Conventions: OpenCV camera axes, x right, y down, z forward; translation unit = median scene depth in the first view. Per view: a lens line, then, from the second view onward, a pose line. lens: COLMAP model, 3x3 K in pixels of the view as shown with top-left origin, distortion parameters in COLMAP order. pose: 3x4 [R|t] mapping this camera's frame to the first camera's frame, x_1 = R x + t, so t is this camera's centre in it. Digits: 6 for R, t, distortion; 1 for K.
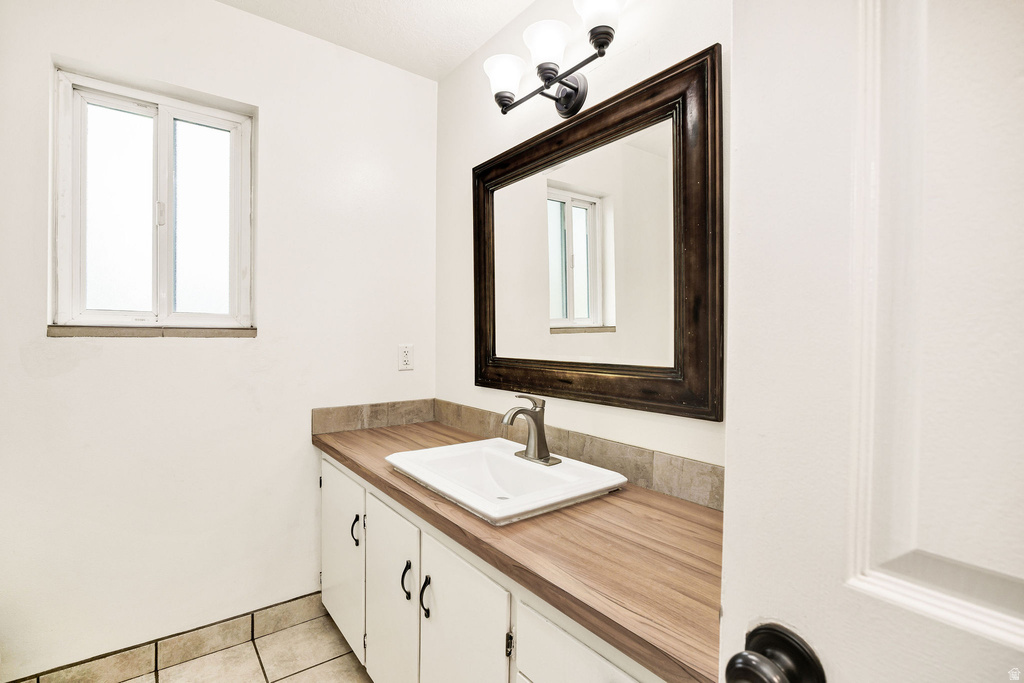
lens RADIAL K [[464.8, 0, 513.2], [0, 464.8, 343.3], [0, 0, 1]] dist [-0.017426, 0.001846]
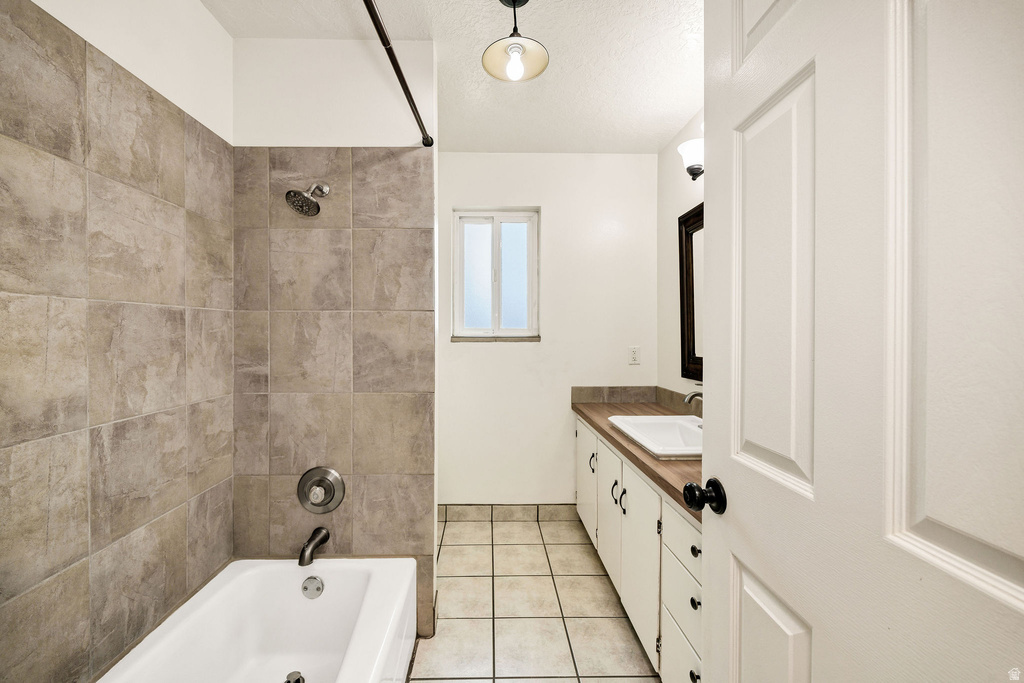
lens RADIAL K [[441.0, 0, 509.9], [0, 441.0, 341.4], [0, 0, 1]] dist [-0.004011, 0.002578]
pose [[0.813353, 0.000910, -0.581770, 0.296609], [-0.001675, 0.999998, -0.000778, -0.013499], [0.581768, 0.001607, 0.813353, -0.384355]]
